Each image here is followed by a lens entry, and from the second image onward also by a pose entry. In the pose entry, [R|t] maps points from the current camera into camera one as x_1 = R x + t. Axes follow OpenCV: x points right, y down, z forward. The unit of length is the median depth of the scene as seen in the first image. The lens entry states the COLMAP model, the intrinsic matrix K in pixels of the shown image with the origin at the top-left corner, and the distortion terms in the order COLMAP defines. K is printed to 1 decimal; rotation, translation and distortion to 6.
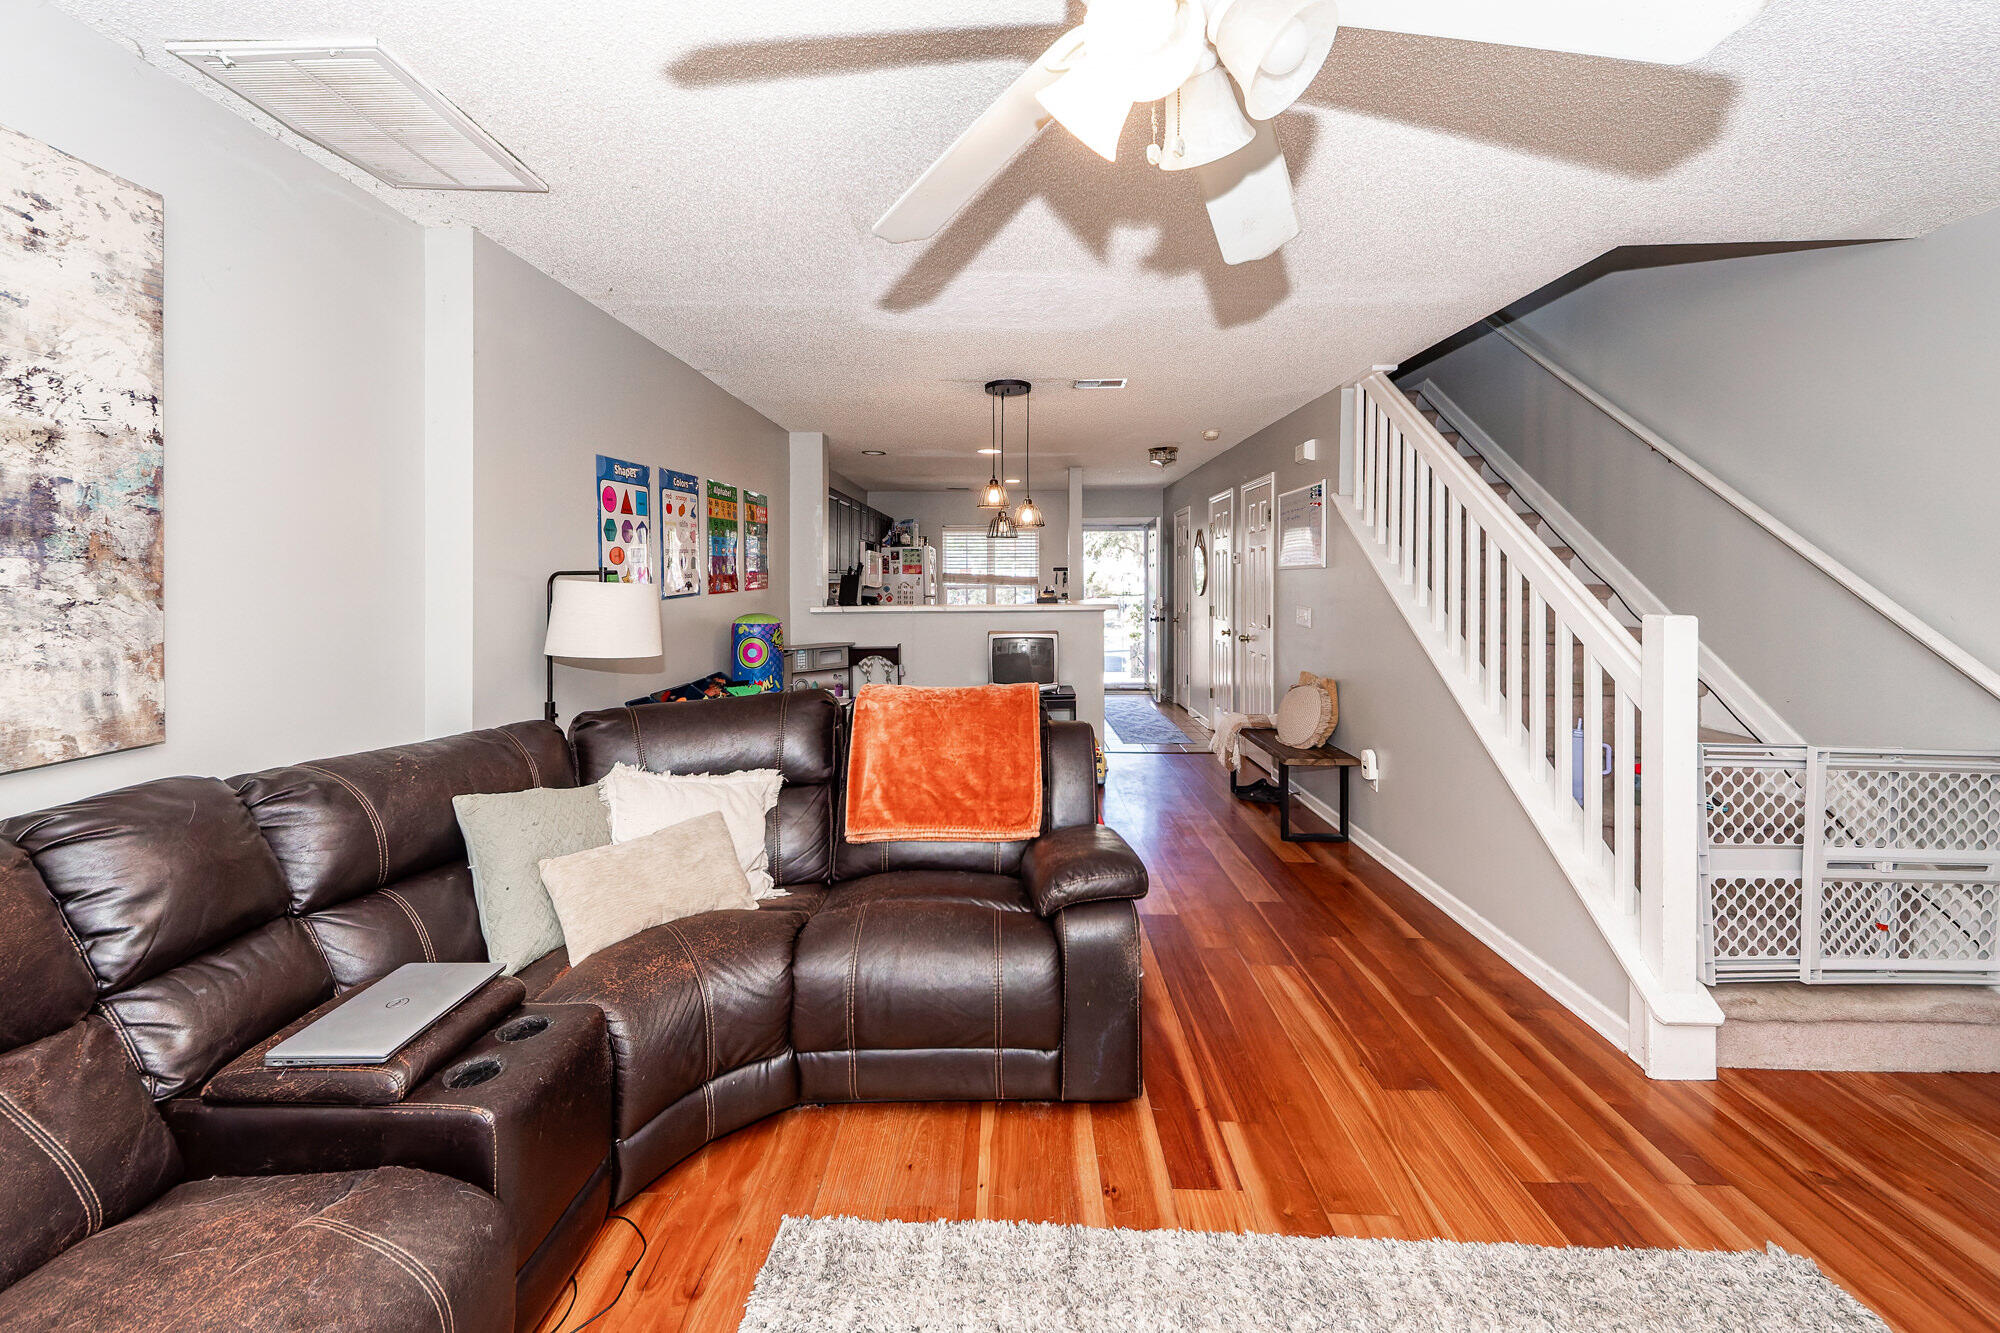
lens RADIAL K [[777.0, 0, 995.4], [0, 777.0, 585.7], [0, 0, 1]] dist [-0.000840, -0.000148]
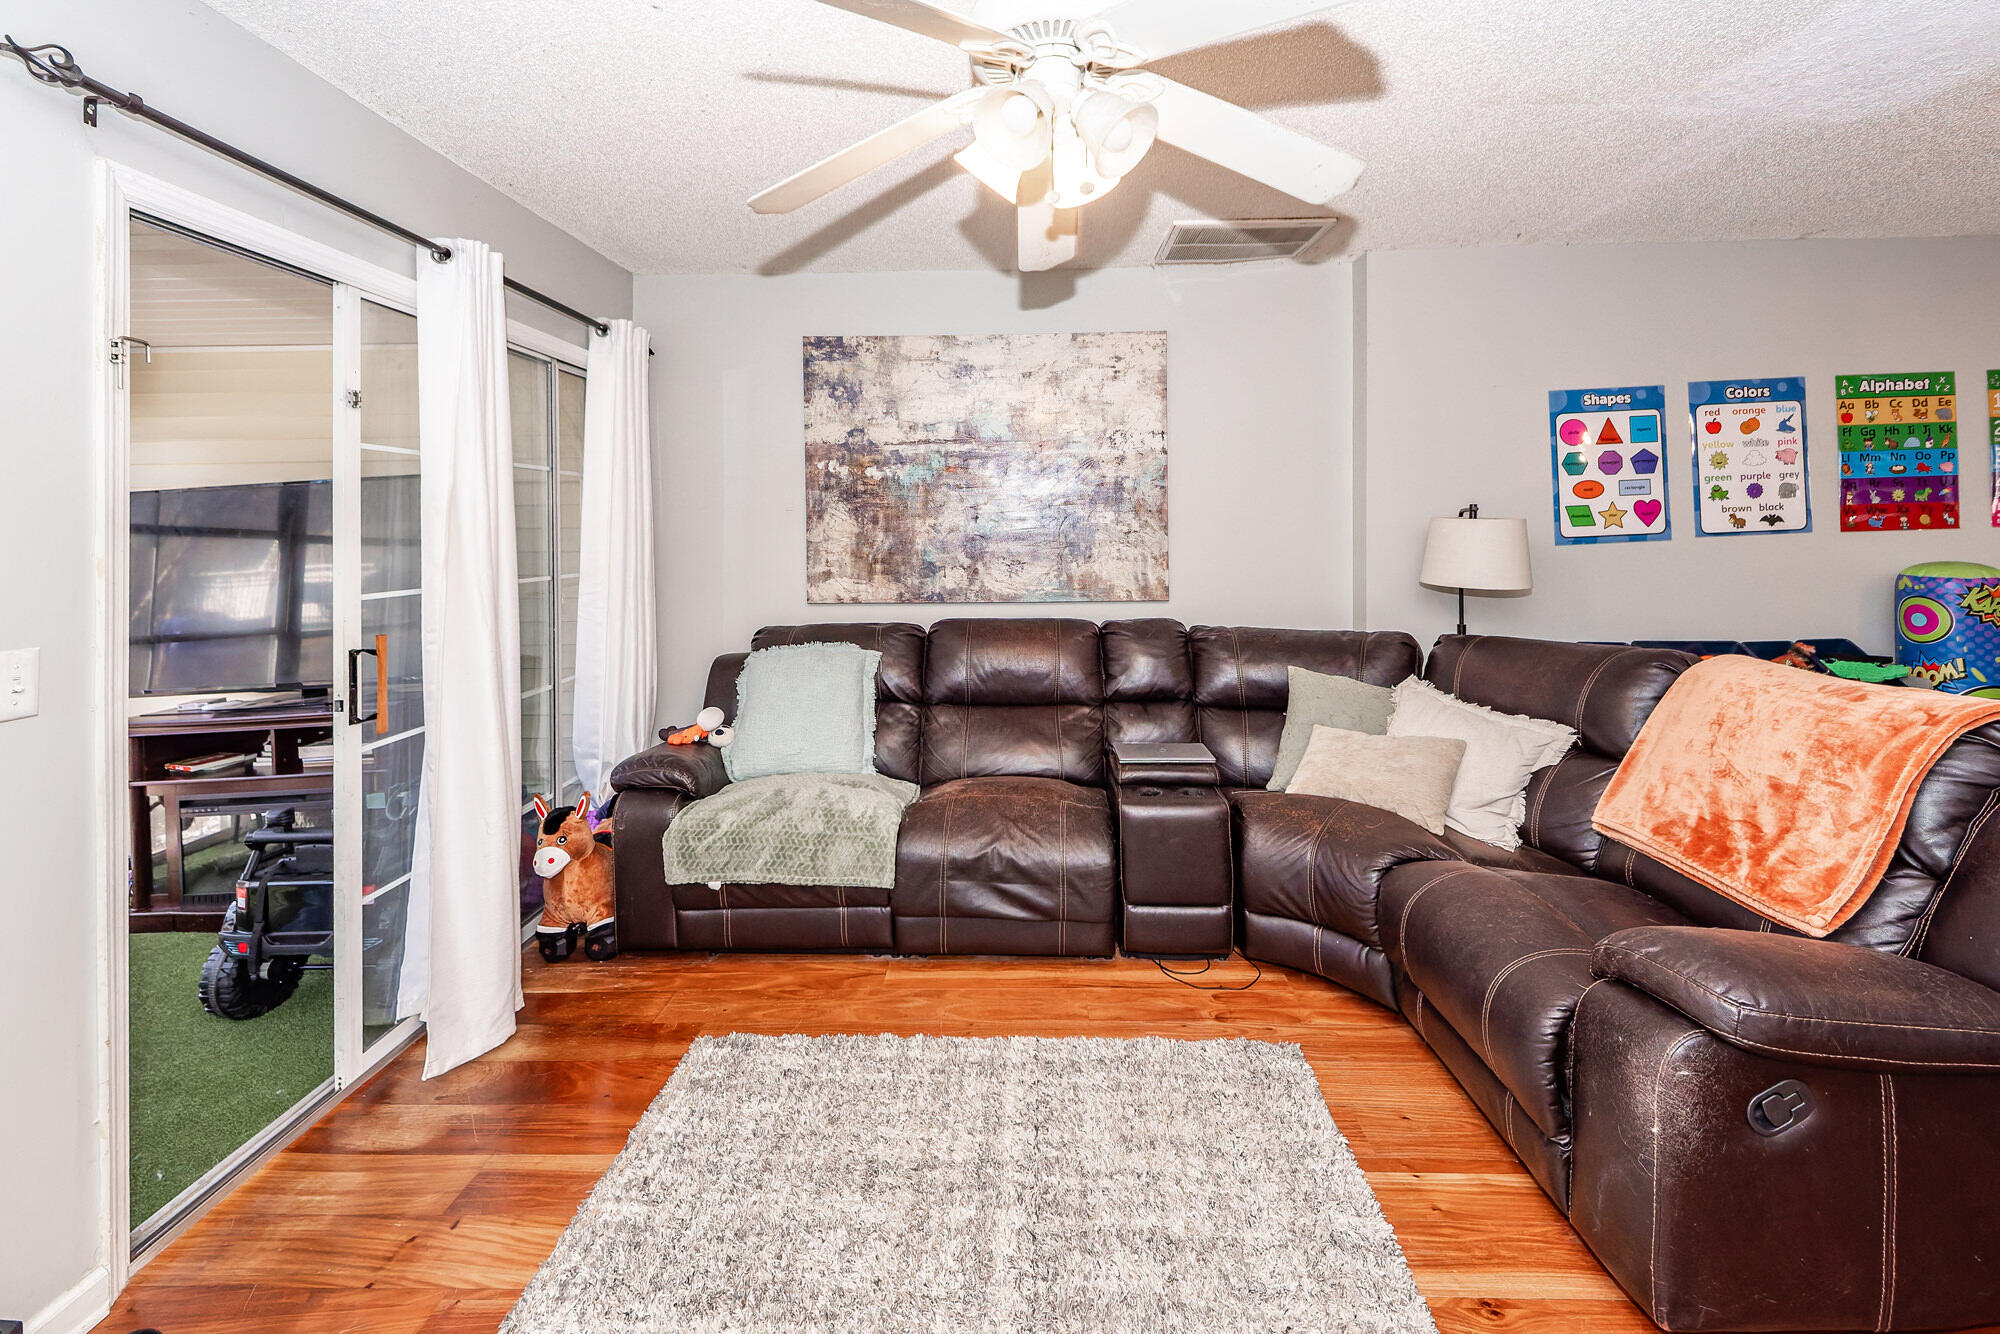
lens RADIAL K [[801.3, 0, 1006.9], [0, 801.3, 537.6], [0, 0, 1]] dist [0.016217, -0.012045]
pose [[-0.004814, 0.012466, -0.999911, 0.728004], [0.005071, 0.999910, 0.012442, 0.006104], [0.999976, -0.005011, -0.004876, 0.418644]]
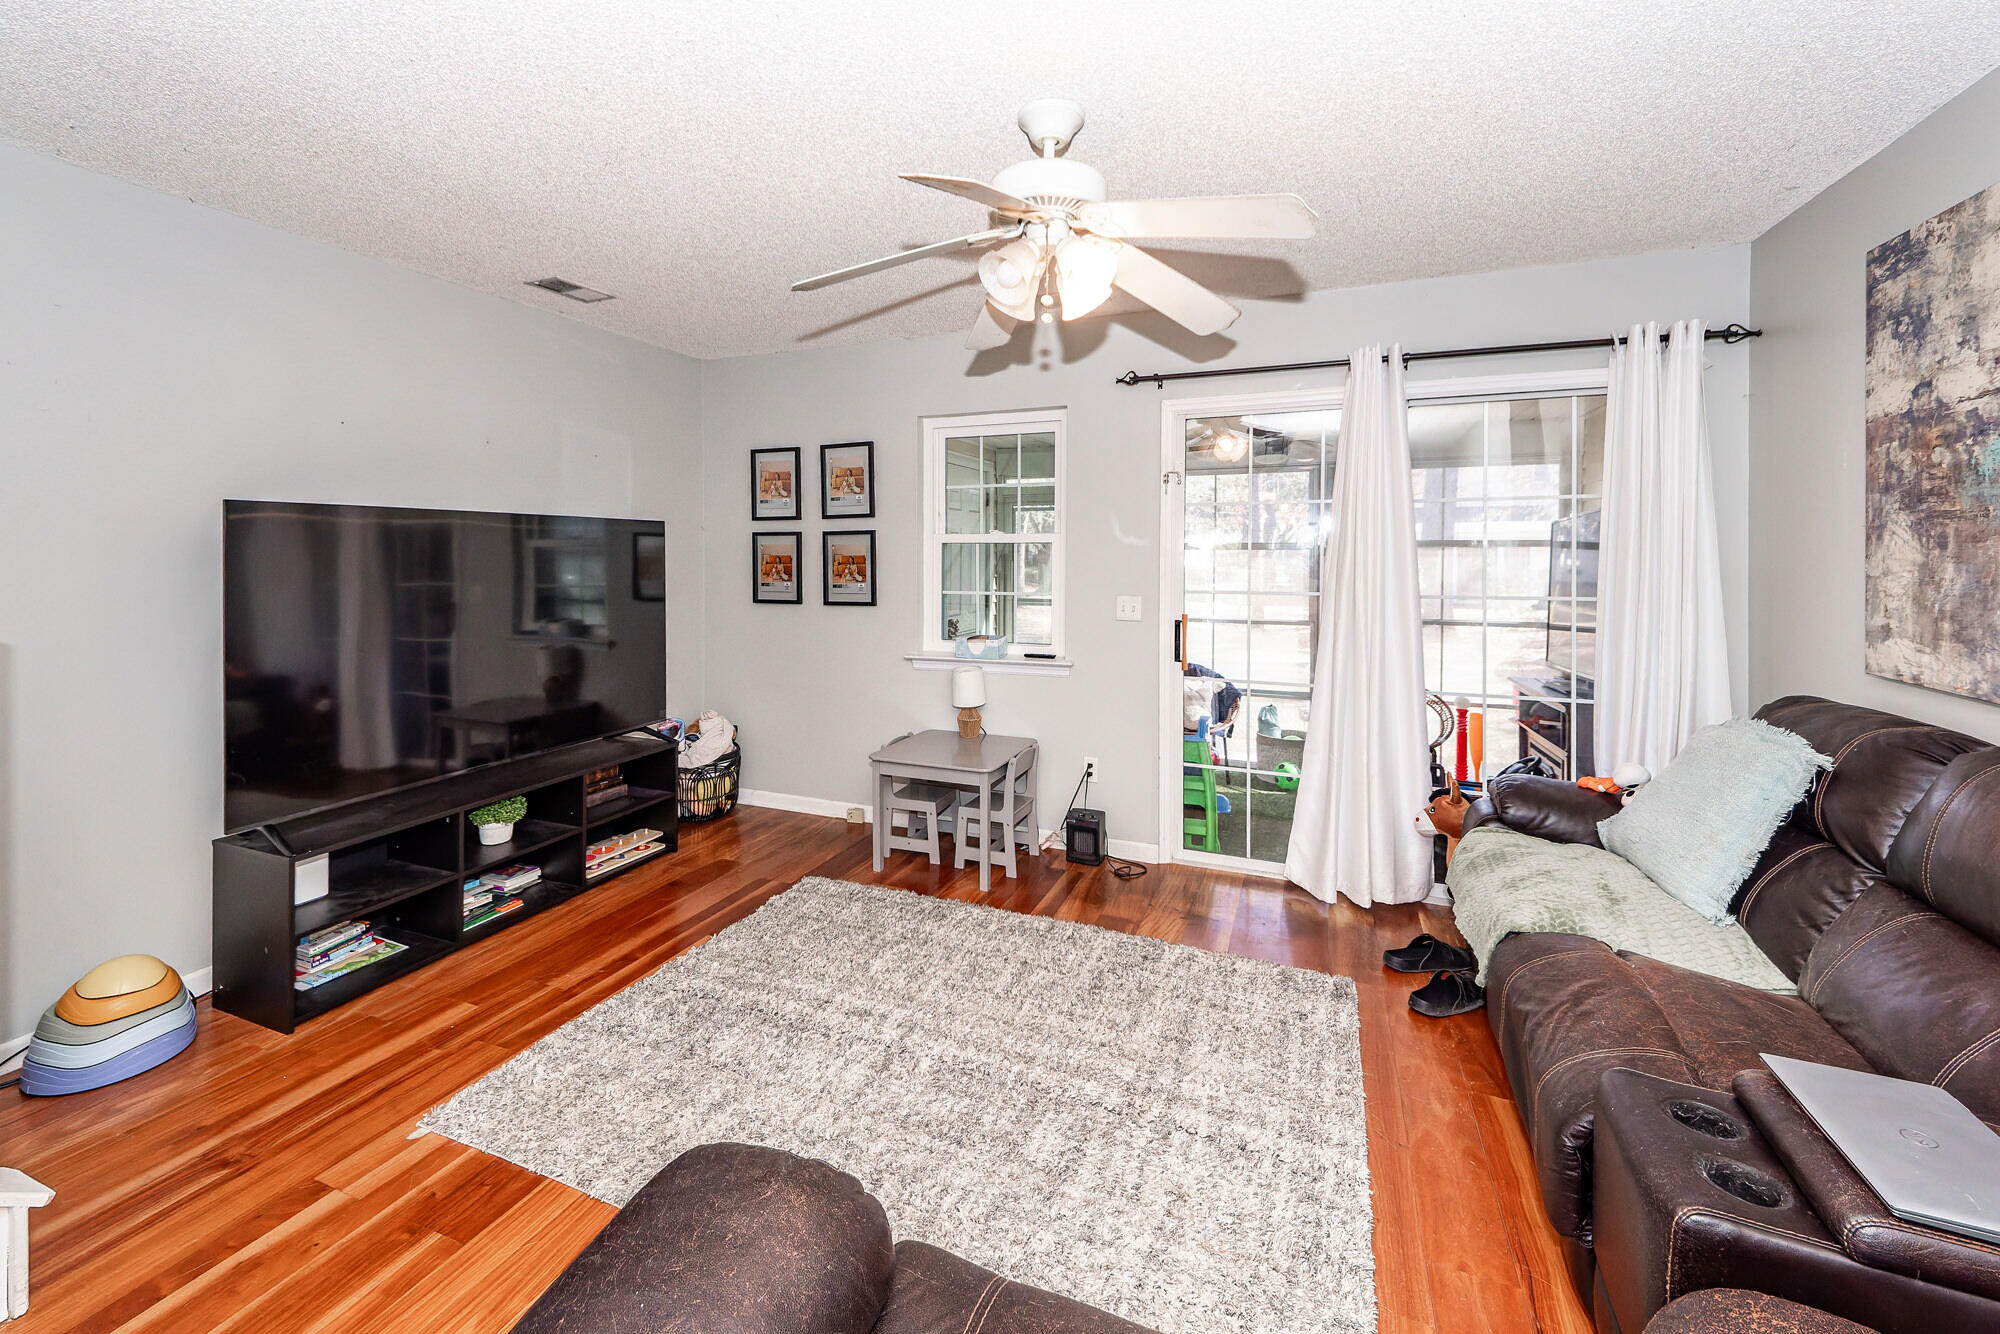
lens RADIAL K [[788.2, 0, 1000.7], [0, 788.2, 552.7], [0, 0, 1]] dist [-0.000913, -0.000179]
pose [[-0.938442, 0.000401, 0.345437, -0.149121], [0.003041, 0.999970, 0.007100, -0.006688], [-0.345424, 0.007713, -0.938415, 1.278351]]
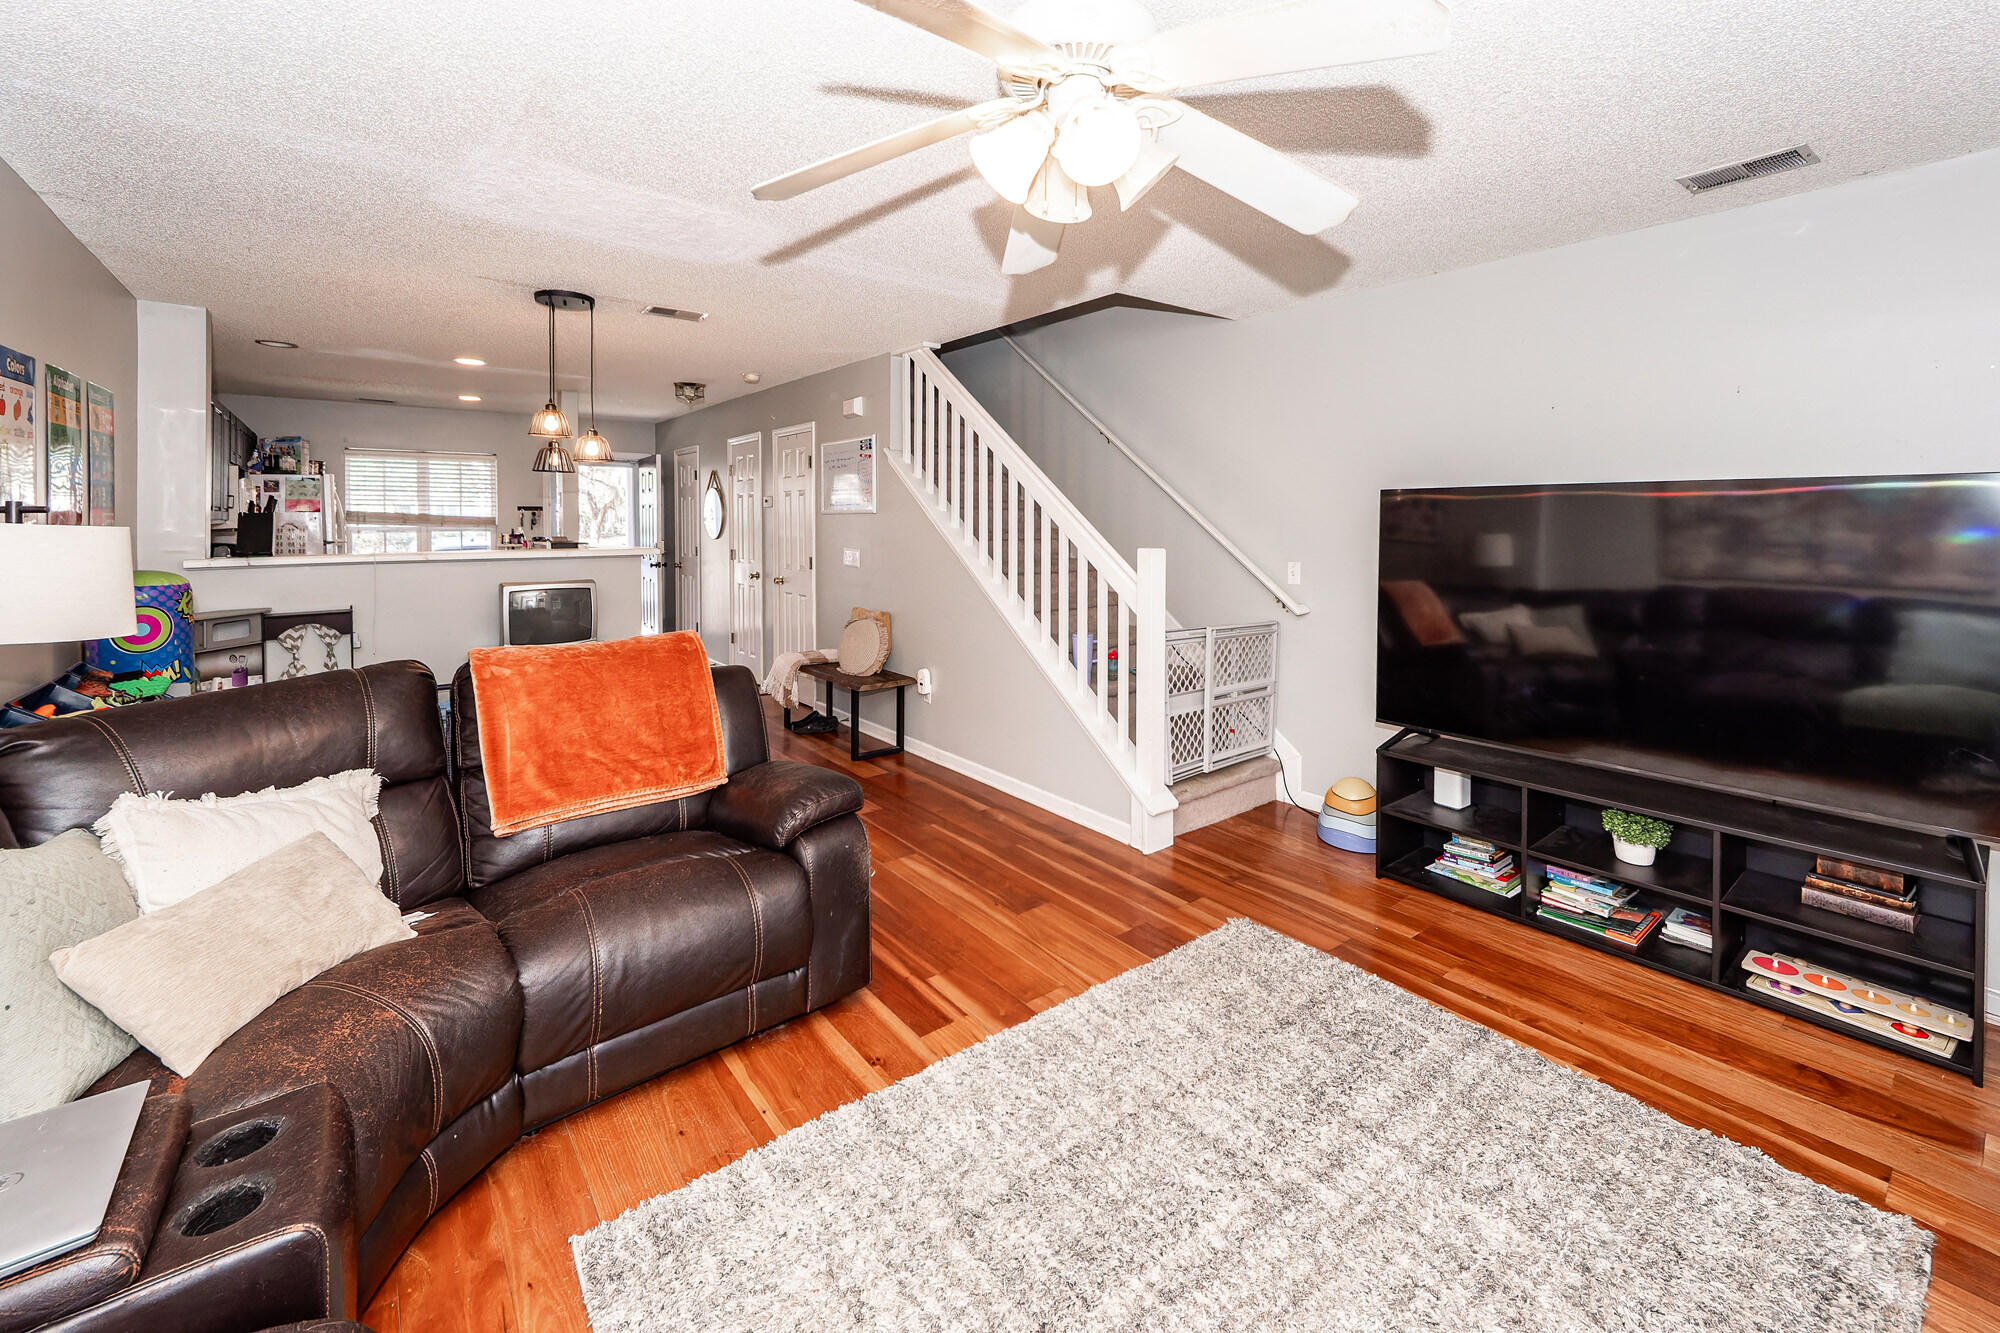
lens RADIAL K [[801.3, 0, 1006.9], [0, 801.3, 537.1], [0, 0, 1]] dist [0.016217, -0.012045]
pose [[0.763648, -0.007191, 0.645593, -0.360141], [-0.000057, 0.999937, 0.011206, -0.001635], [-0.645633, -0.008595, 0.763600, -0.015025]]
